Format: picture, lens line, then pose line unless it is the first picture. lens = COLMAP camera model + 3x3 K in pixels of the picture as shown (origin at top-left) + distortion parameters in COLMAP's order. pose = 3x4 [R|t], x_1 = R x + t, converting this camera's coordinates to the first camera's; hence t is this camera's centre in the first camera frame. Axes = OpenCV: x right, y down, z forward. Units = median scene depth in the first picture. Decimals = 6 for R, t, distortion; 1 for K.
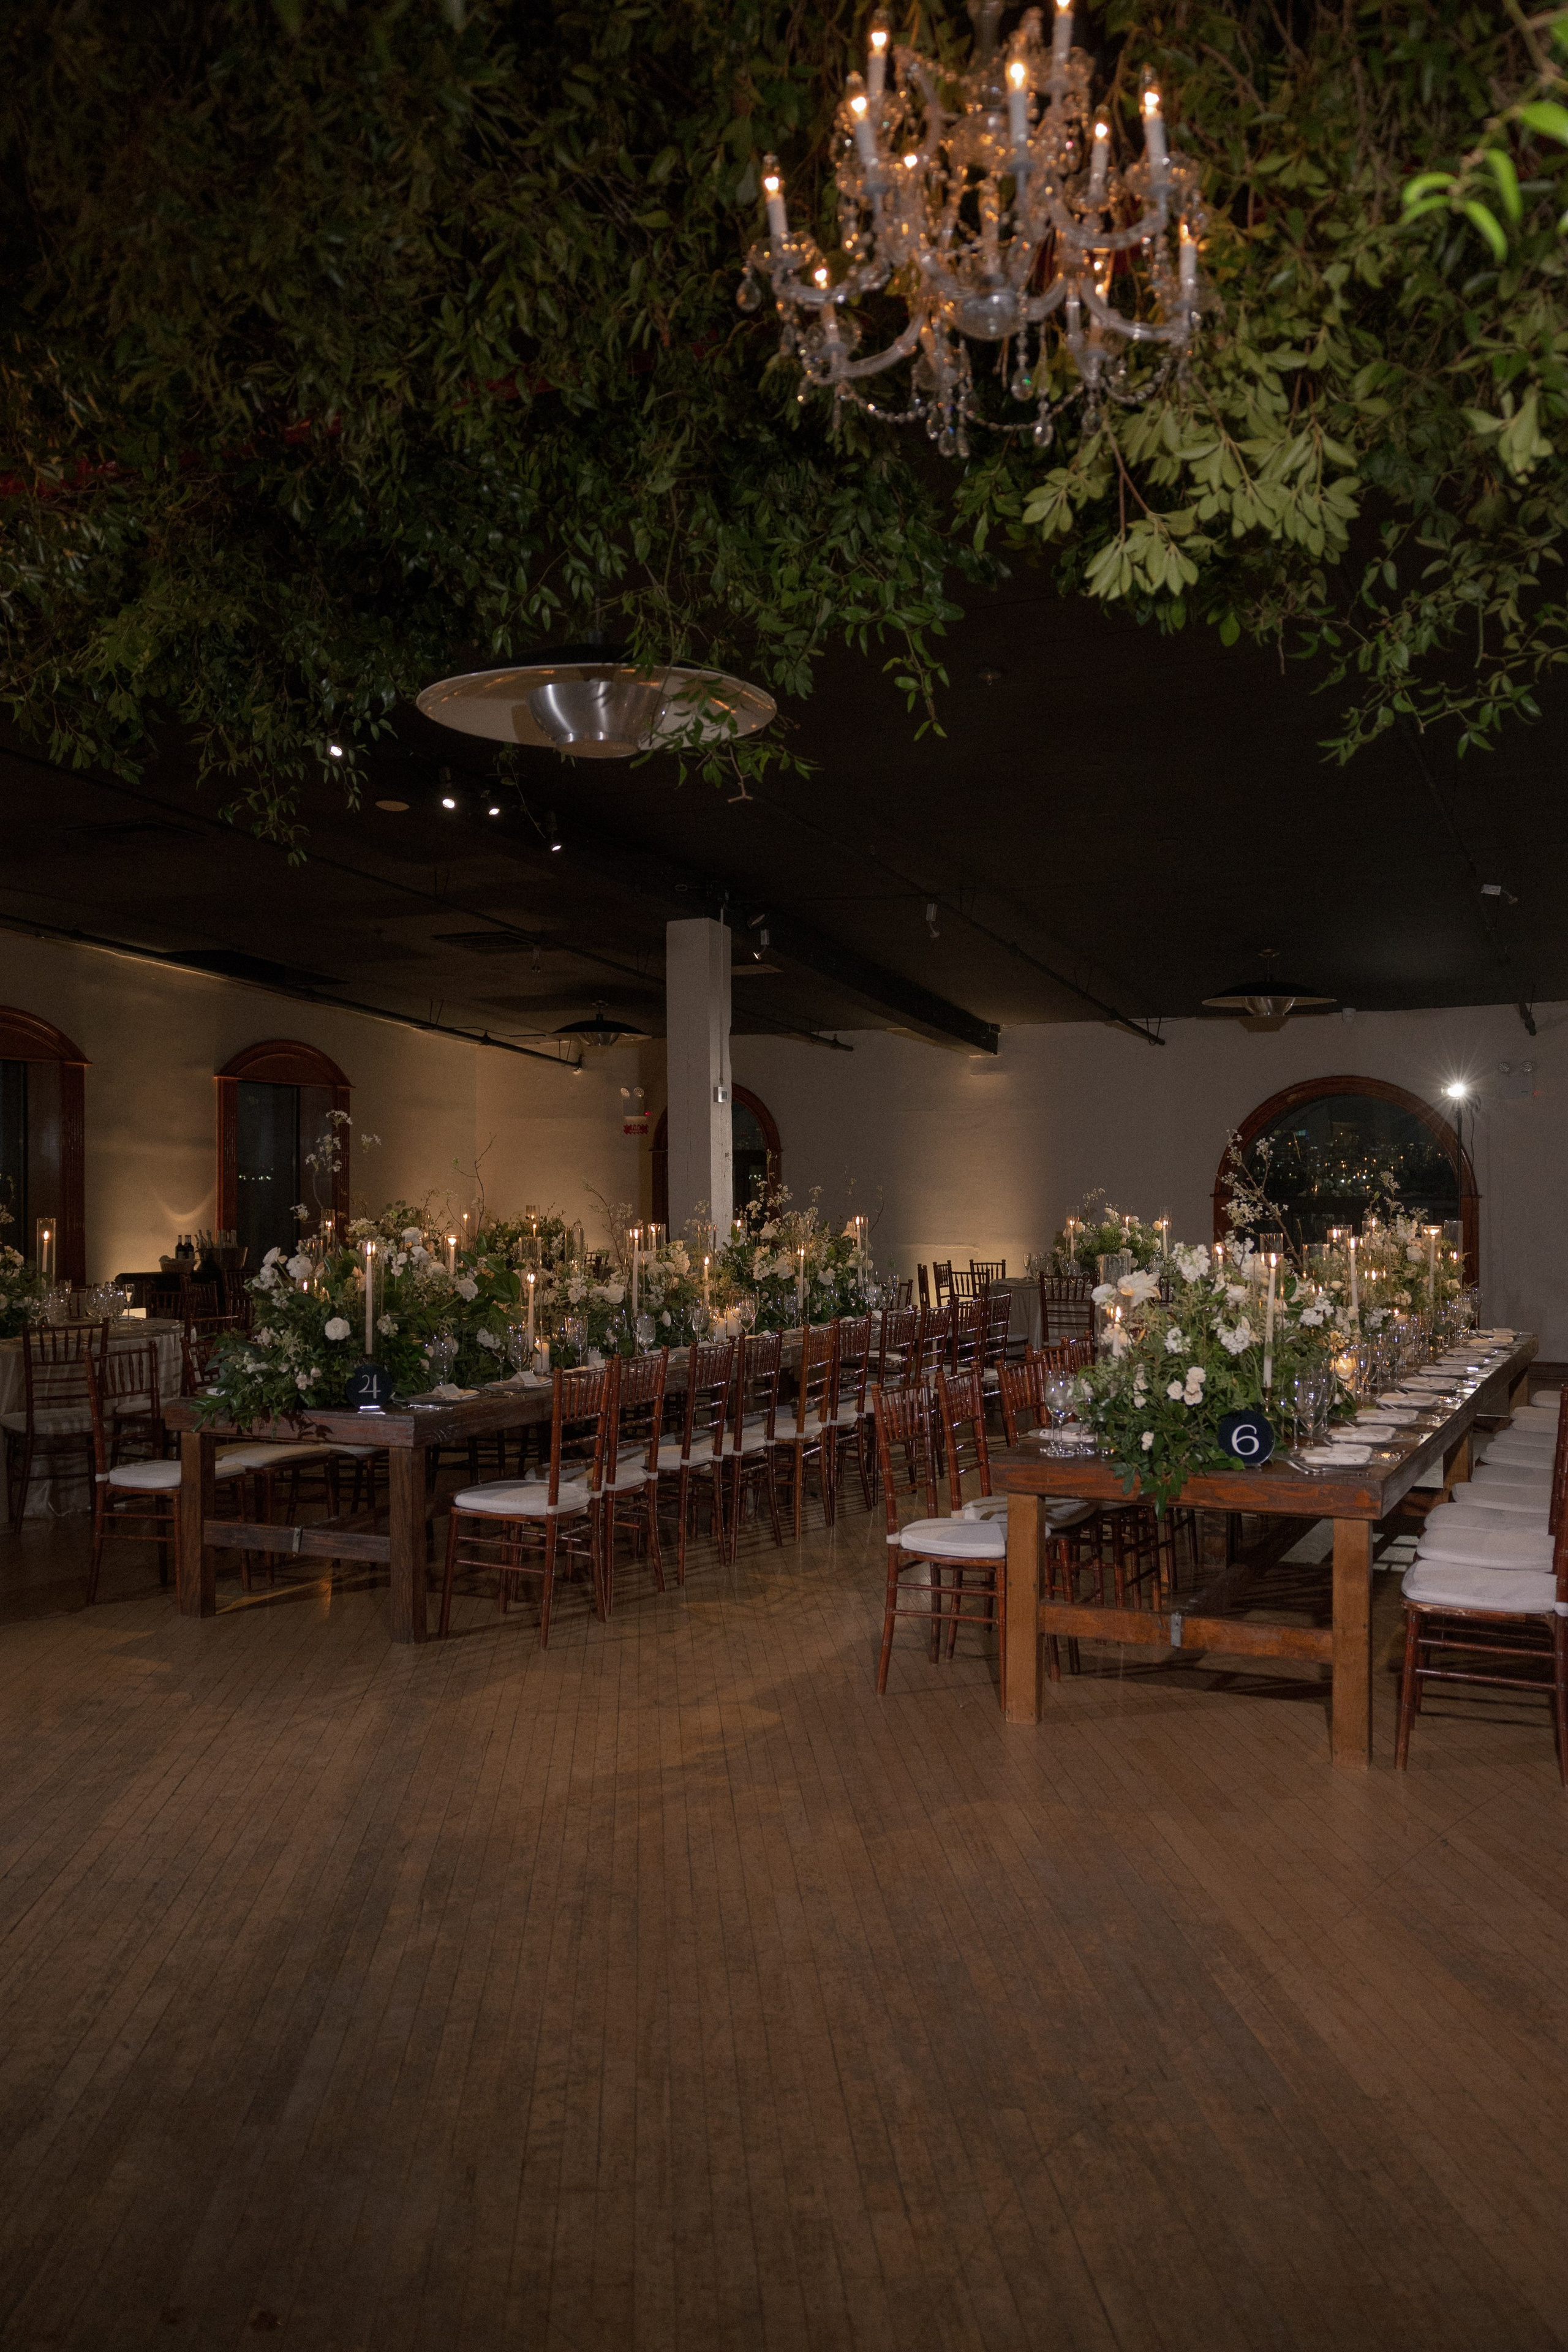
lens RADIAL K [[1814.3, 0, 807.1], [0, 1814.3, 1166.6], [0, 0, 1]] dist [-0.049658, -0.001367]
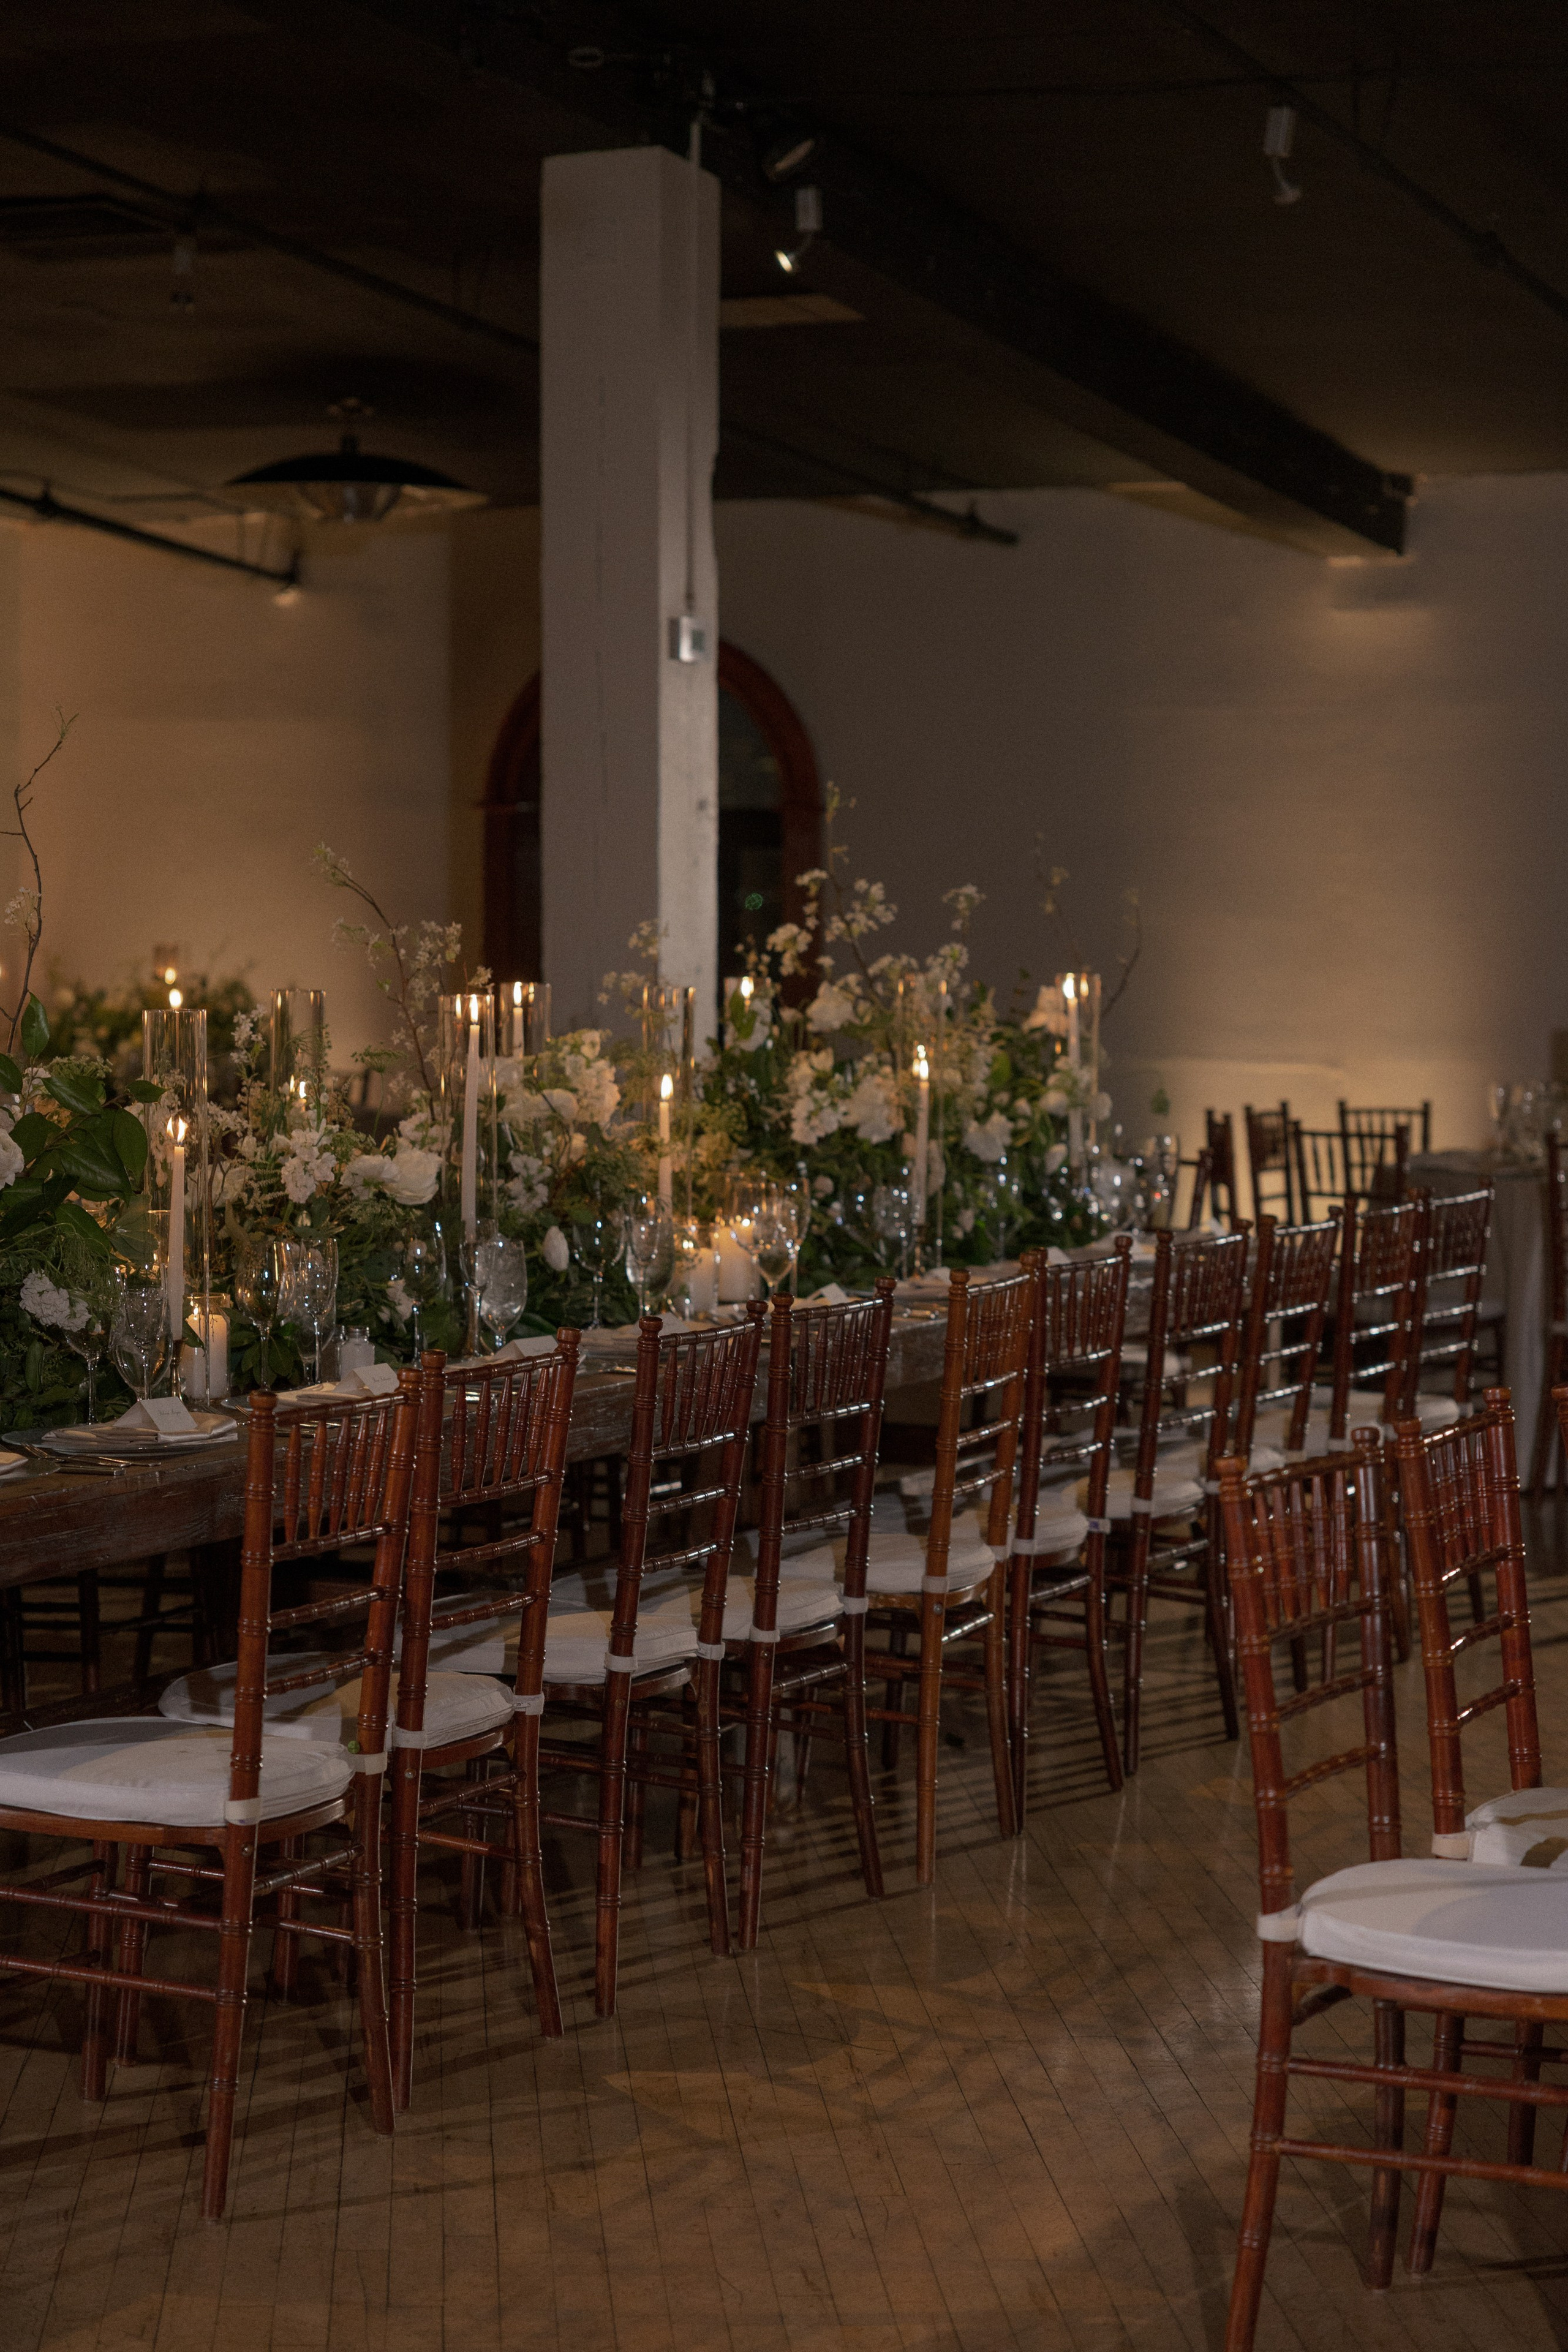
lens RADIAL K [[4329.9, 0, 732.2], [0, 4329.9, 1182.8], [0, 0, 1]] dist [0.007816, -0.162631]
pose [[0.999759, 0.011984, -0.018369, -0.031562], [-0.010696, 0.997582, 0.068674, 0.014226], [0.019148, -0.068461, 0.997470, 0.178992]]
